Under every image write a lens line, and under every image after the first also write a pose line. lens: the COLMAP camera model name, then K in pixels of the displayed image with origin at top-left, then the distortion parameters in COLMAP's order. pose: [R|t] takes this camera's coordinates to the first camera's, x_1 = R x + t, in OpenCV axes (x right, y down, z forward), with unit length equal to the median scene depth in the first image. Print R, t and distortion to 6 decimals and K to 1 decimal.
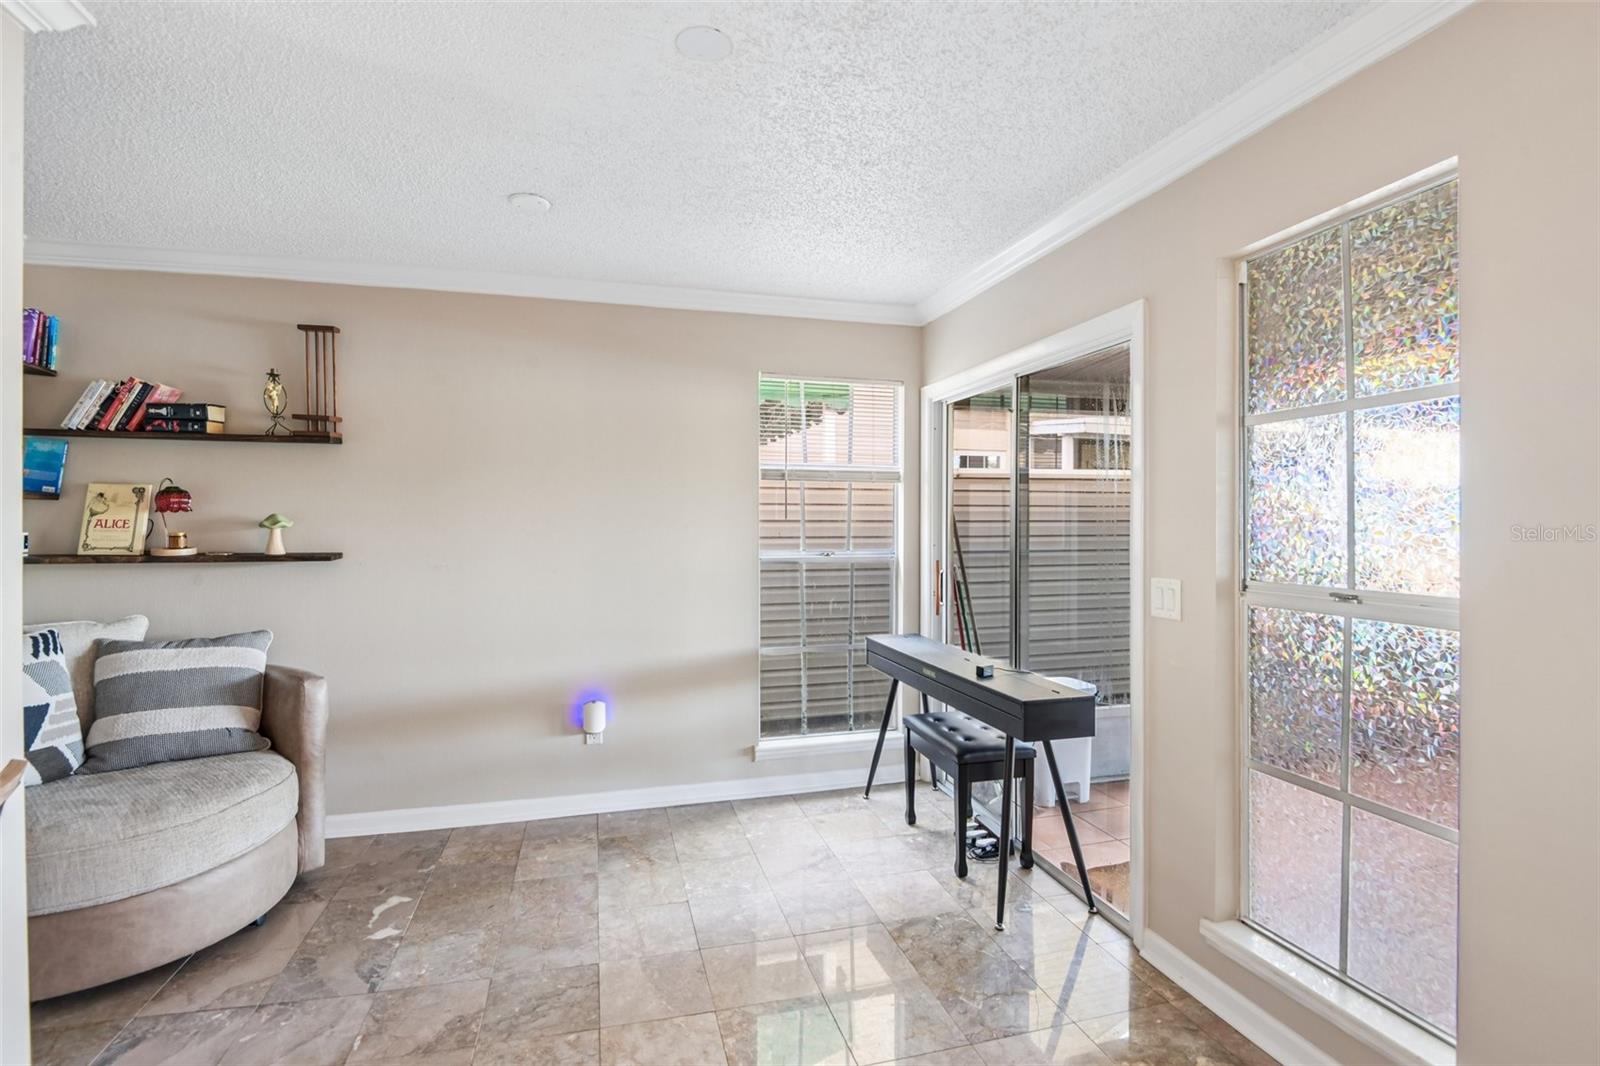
lens RADIAL K [[749.1, 0, 801.6], [0, 749.1, 528.1], [0, 0, 1]] dist [-0.038285, 0.000501]
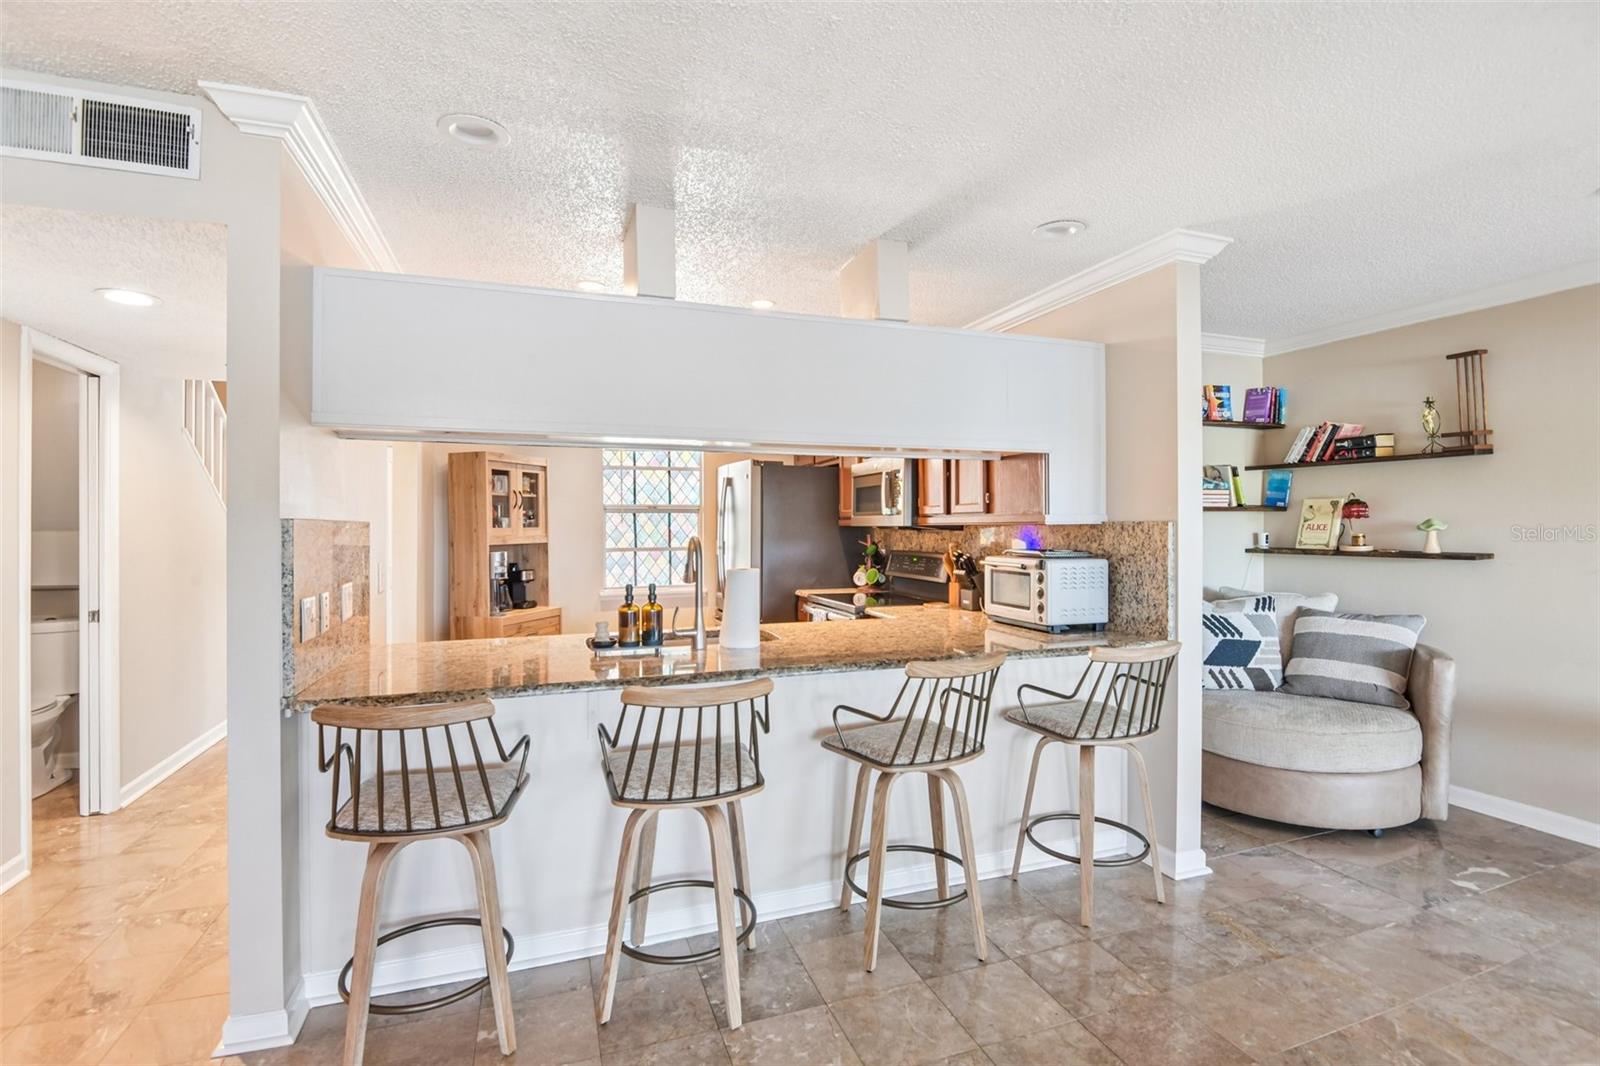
lens RADIAL K [[728.5, 0, 800.0], [0, 728.5, 533.0], [0, 0, 1]] dist [0.001424, -0.023402]
pose [[0.064418, 0.006625, -0.997901, 0.406368], [-0.004583, 0.999969, 0.006343, 0.001042], [0.997912, 0.004165, 0.064446, -0.100374]]
